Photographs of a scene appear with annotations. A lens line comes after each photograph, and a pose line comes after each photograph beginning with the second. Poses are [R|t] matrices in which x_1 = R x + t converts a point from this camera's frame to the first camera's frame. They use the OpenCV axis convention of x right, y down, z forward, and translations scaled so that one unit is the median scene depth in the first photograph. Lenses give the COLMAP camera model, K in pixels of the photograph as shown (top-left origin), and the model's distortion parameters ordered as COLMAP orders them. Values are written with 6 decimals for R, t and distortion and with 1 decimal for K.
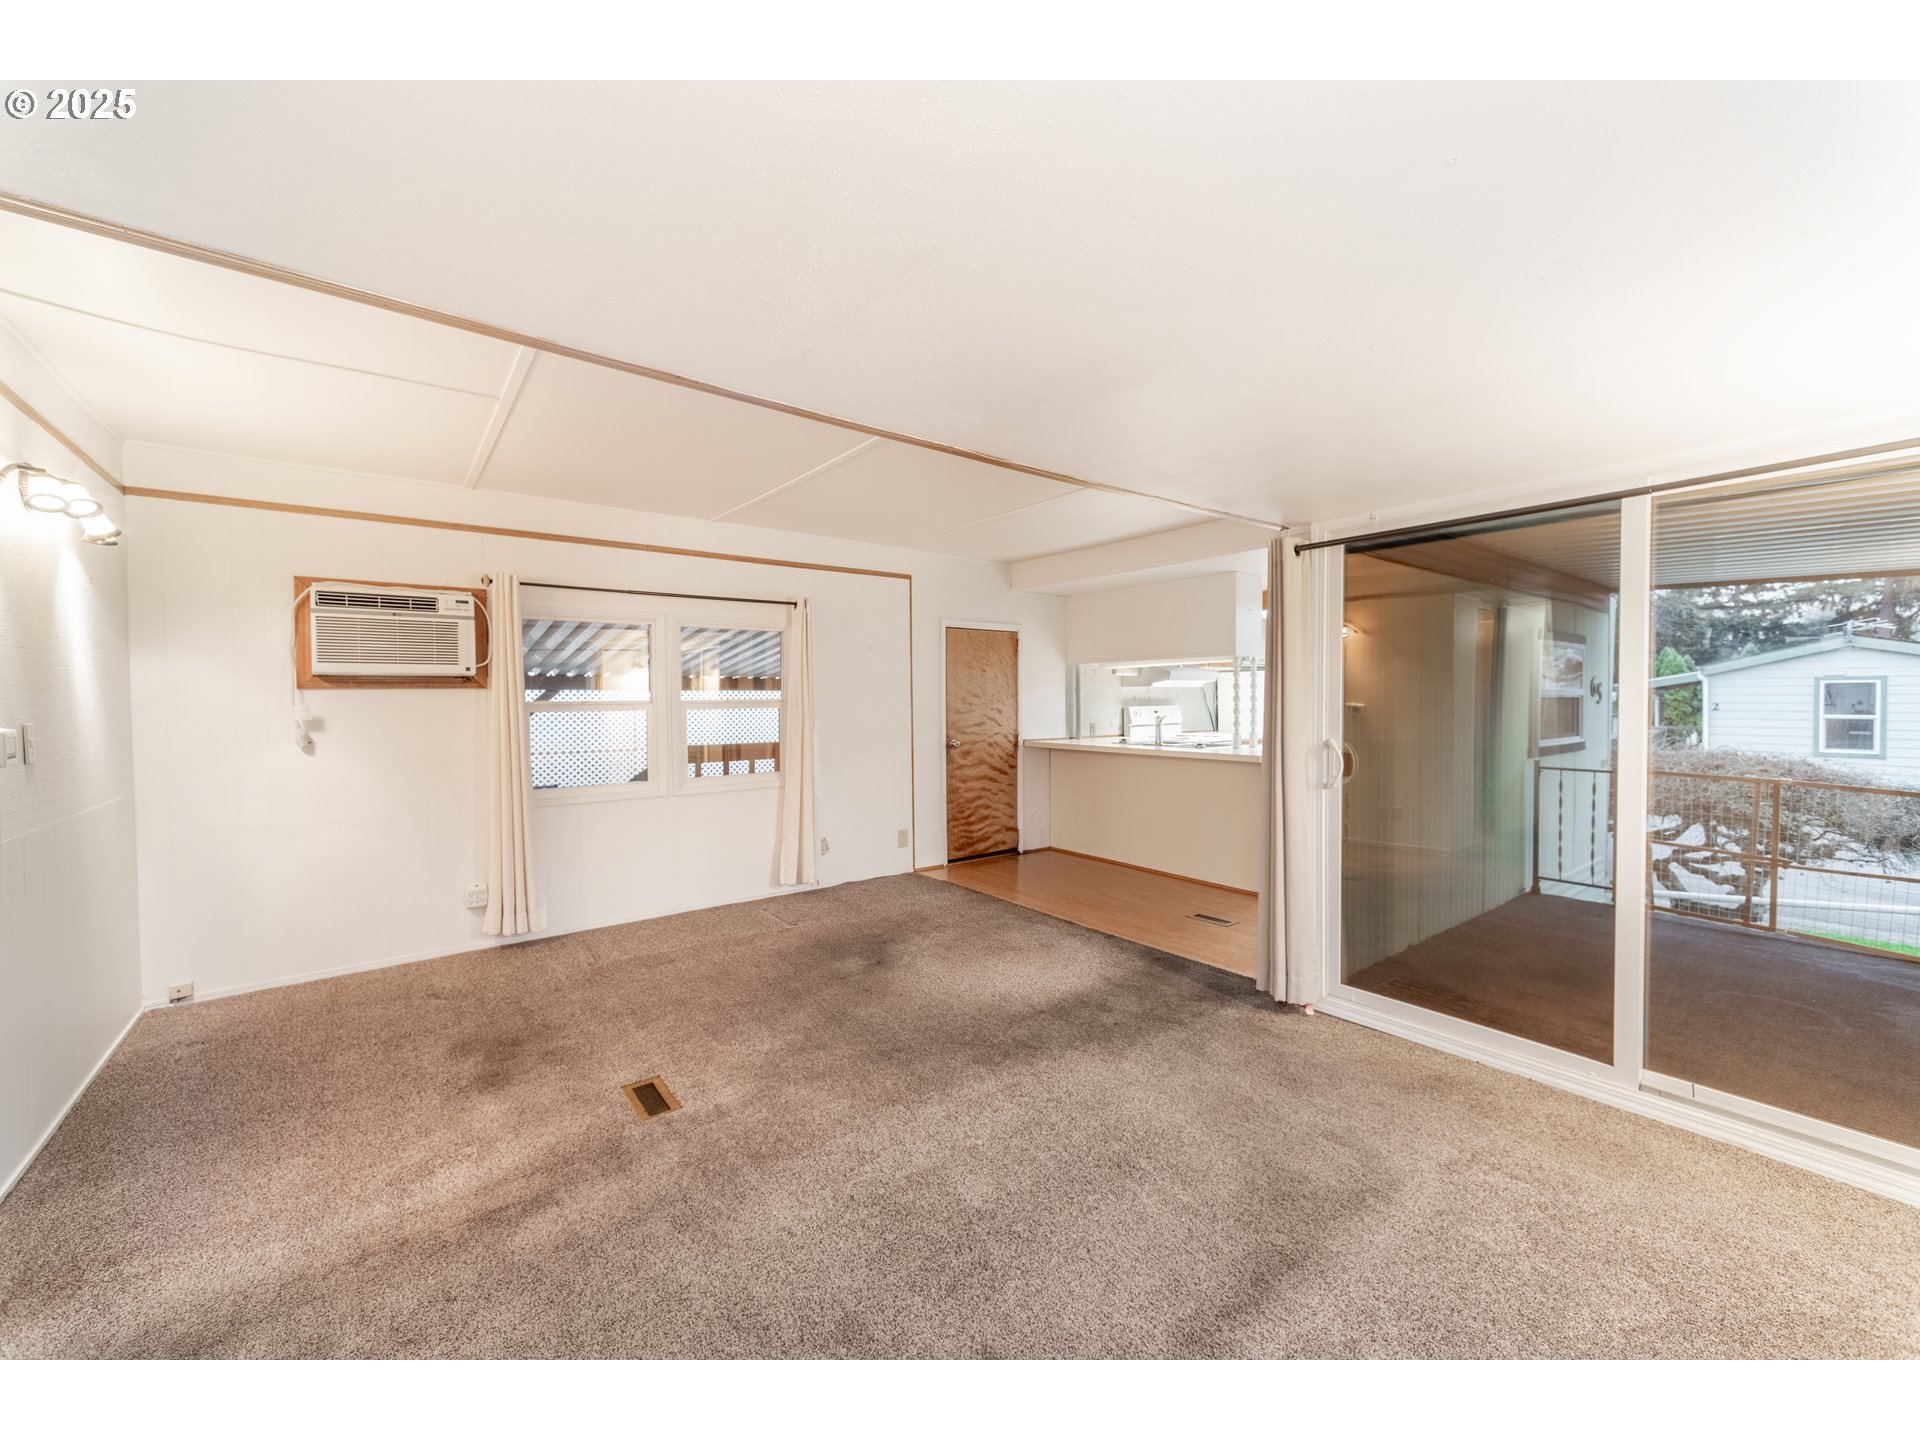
lens RADIAL K [[750.0, 0, 946.8], [0, 750.0, 715.9], [0, 0, 1]] dist [0.002897, 0.000093]
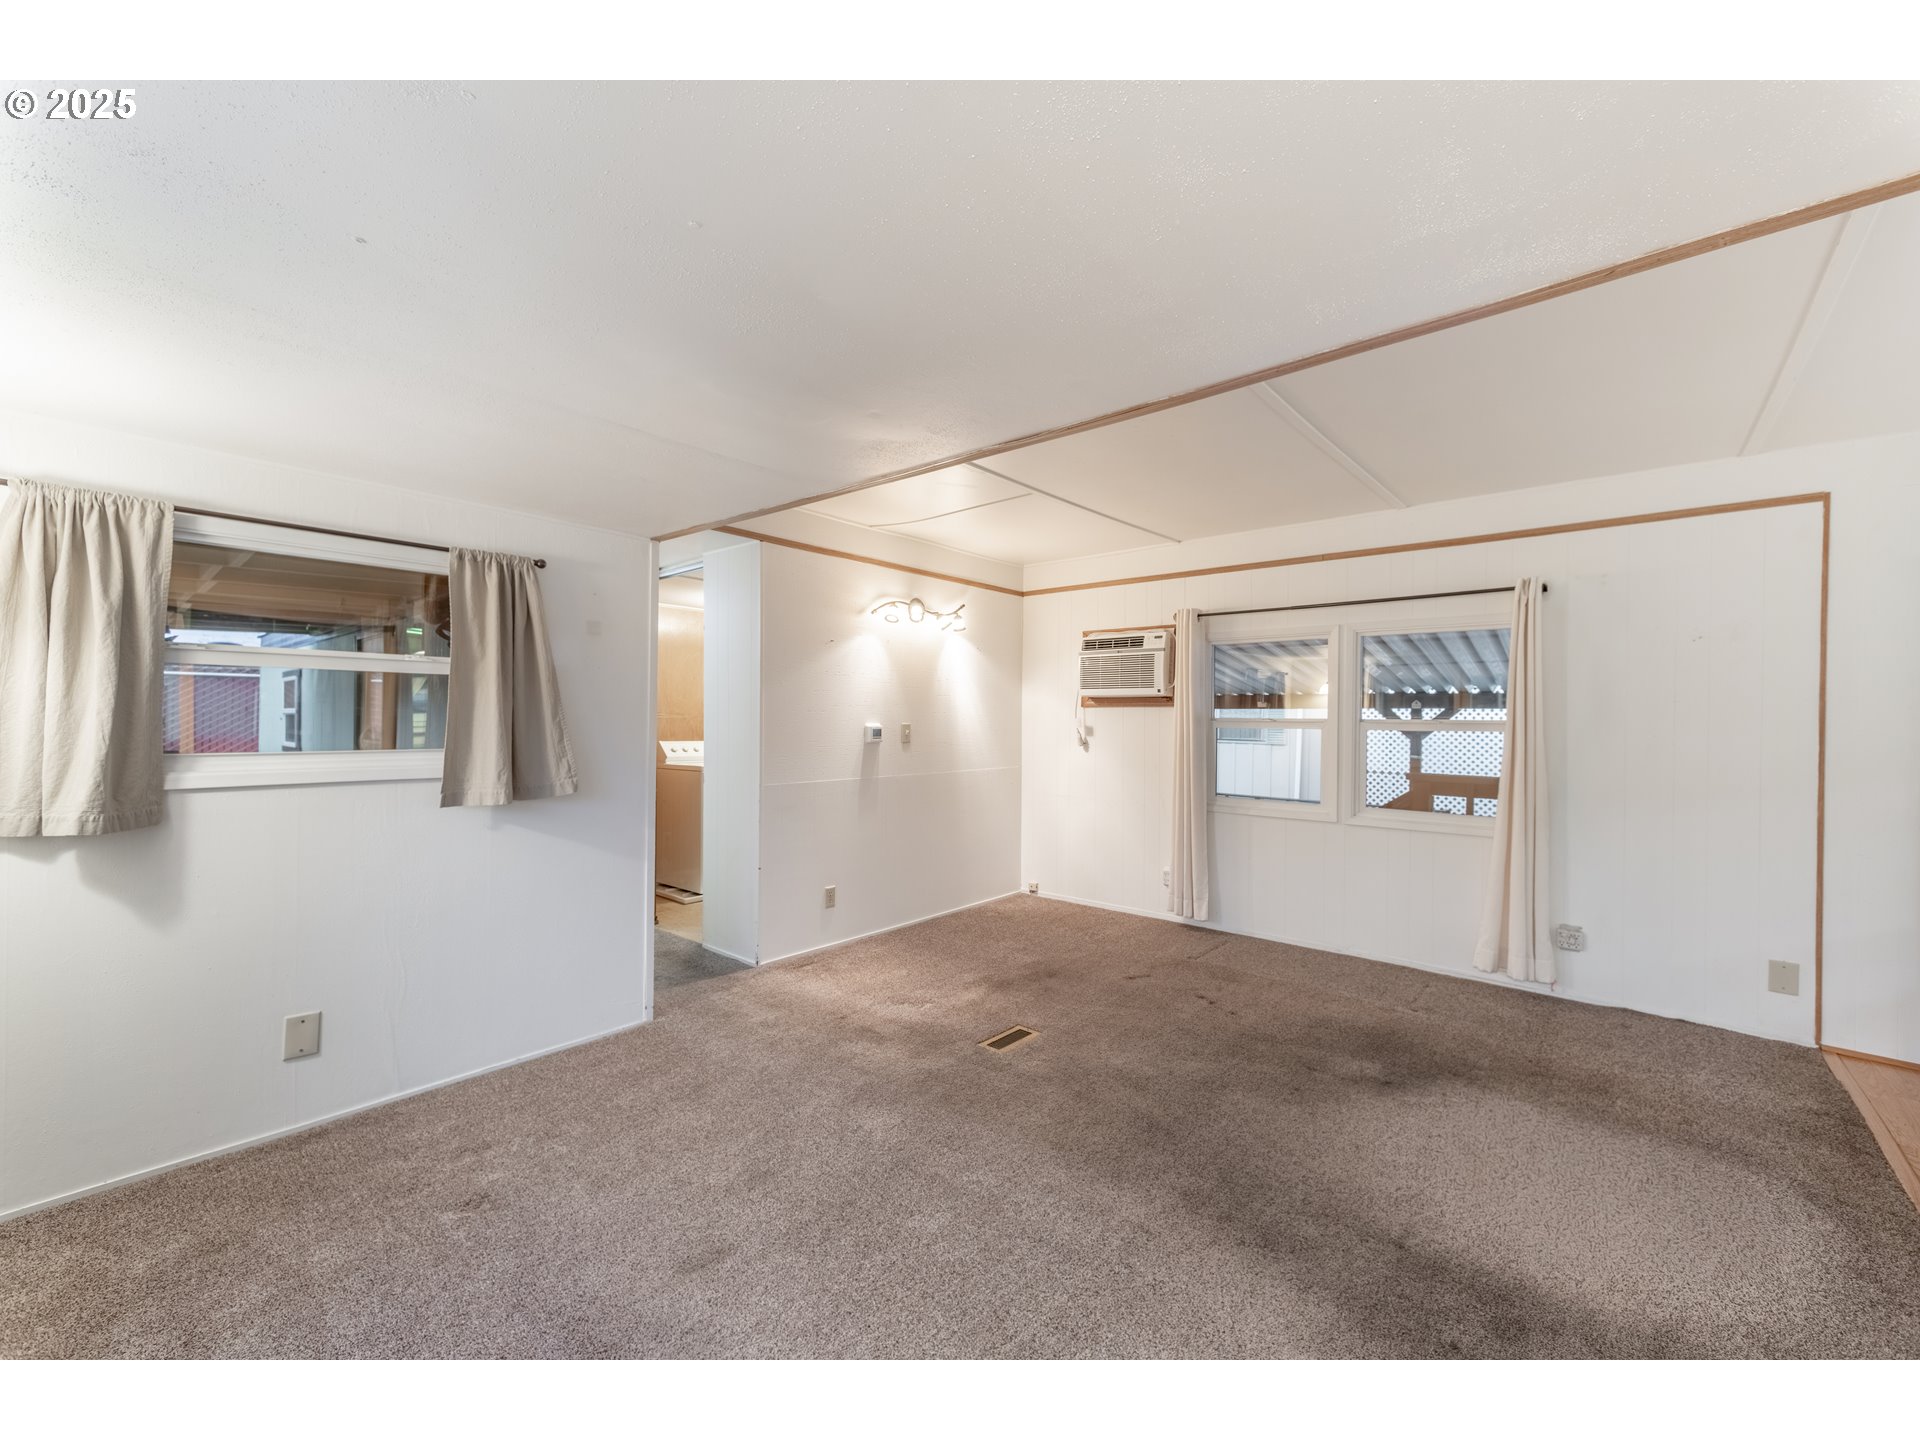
lens RADIAL K [[750.0, 0, 965.5], [0, 750.0, 723.8], [0, 0, 1]] dist [0.002897, 0.000093]
pose [[0.215822, 0.020426, -0.976219, 0.502944], [-0.035395, 0.999288, 0.013084, -0.012420], [0.975791, 0.031729, 0.216392, 0.417987]]
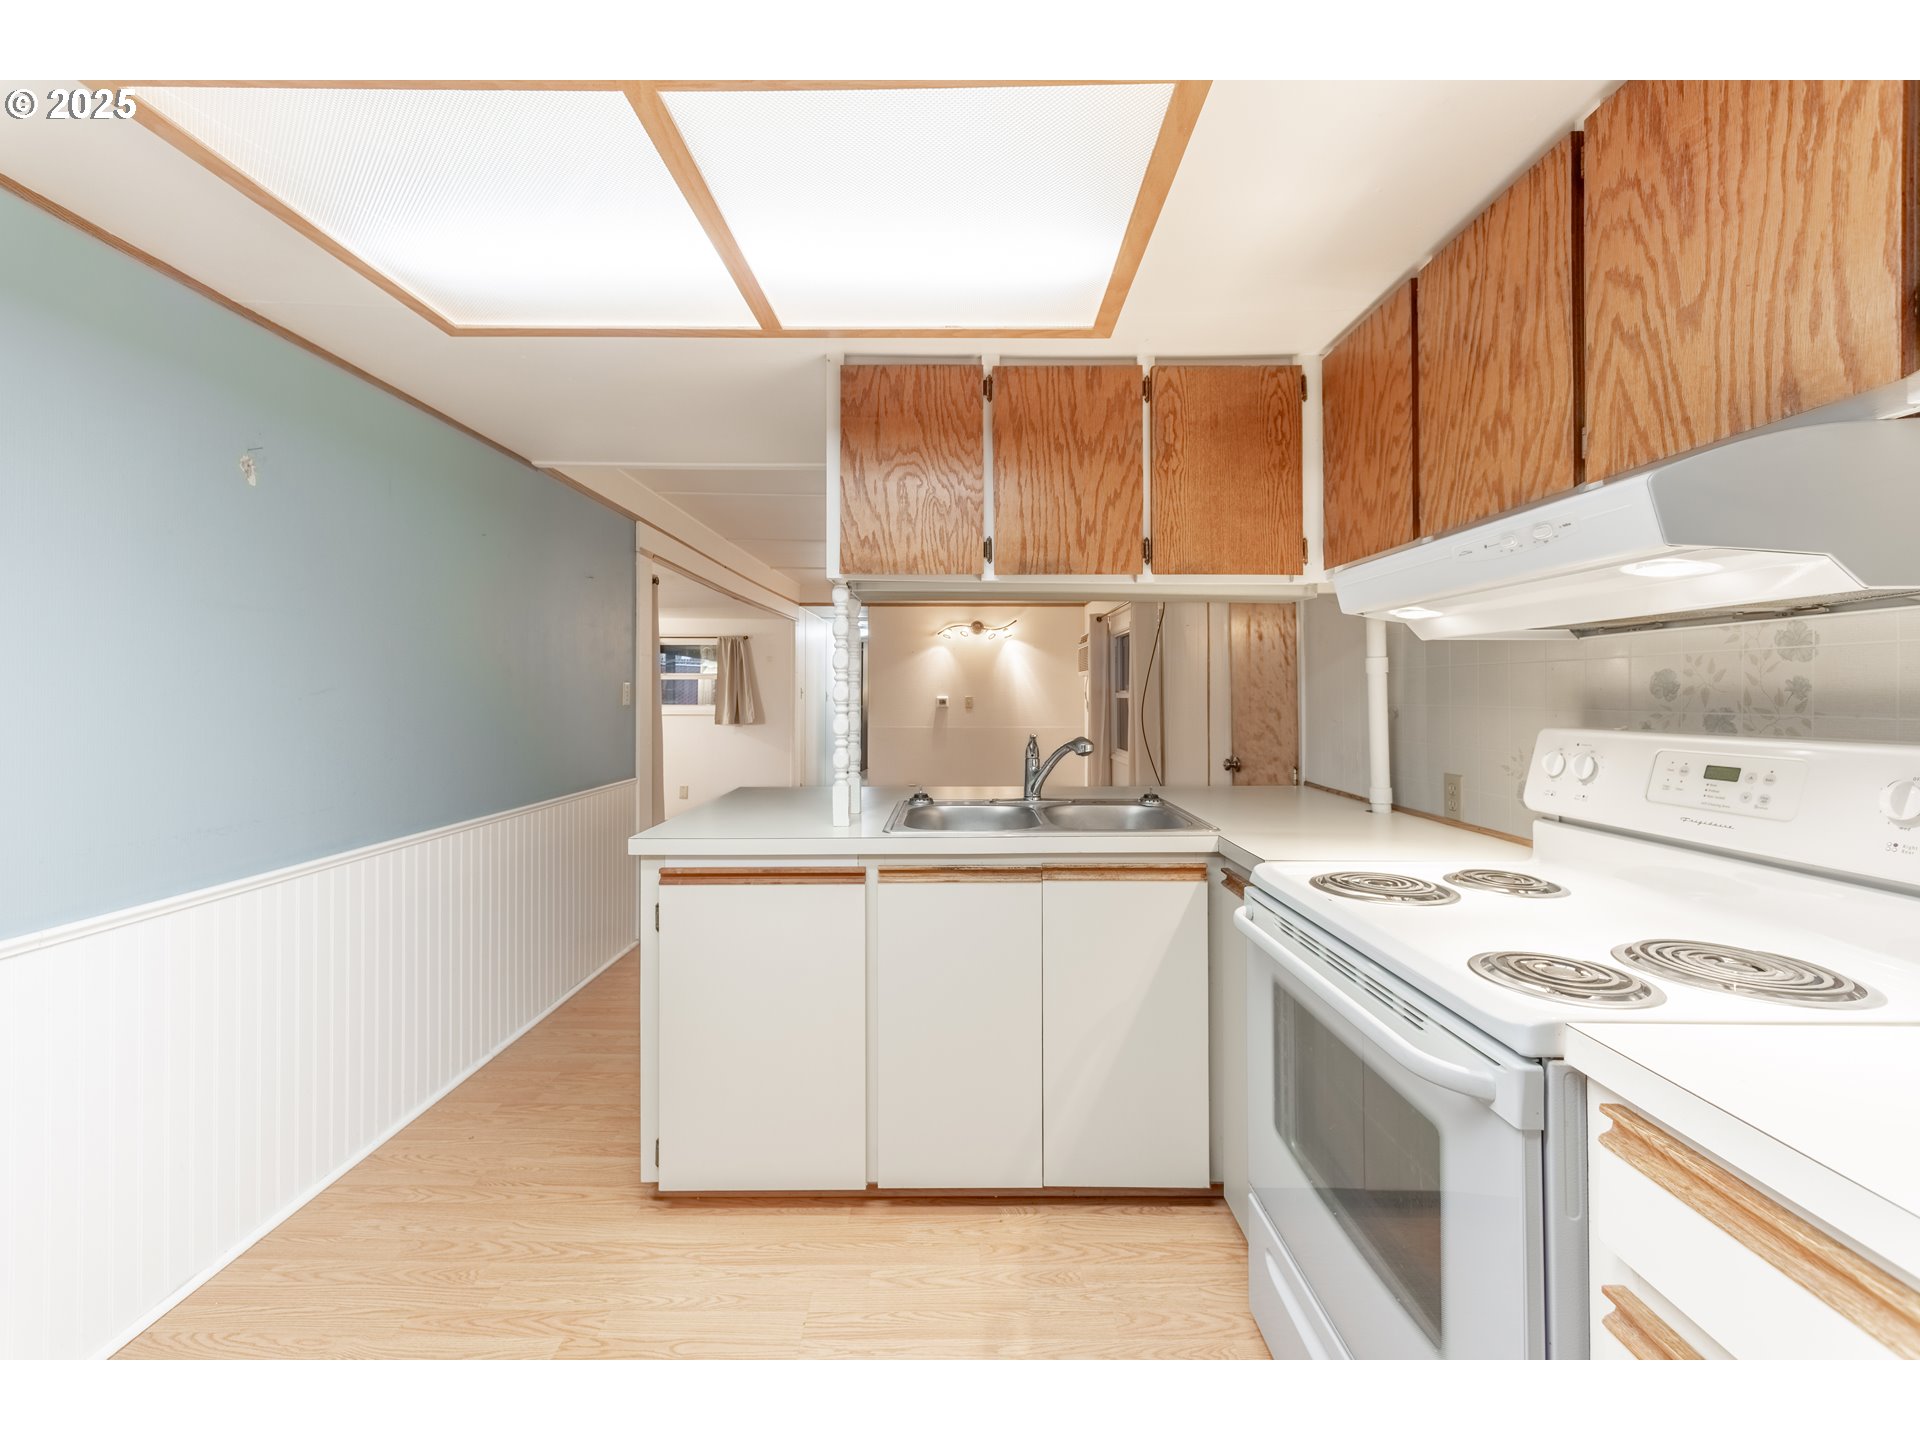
lens RADIAL K [[750.0, 0, 962.6], [0, 750.0, 701.8], [0, 0, 1]] dist [0.002897, 0.000093]
pose [[-0.602588, 0.016270, -0.797887, 0.935354], [-0.011184, 0.999522, 0.028828, -0.037391], [0.797974, 0.026295, -0.602118, 1.801443]]
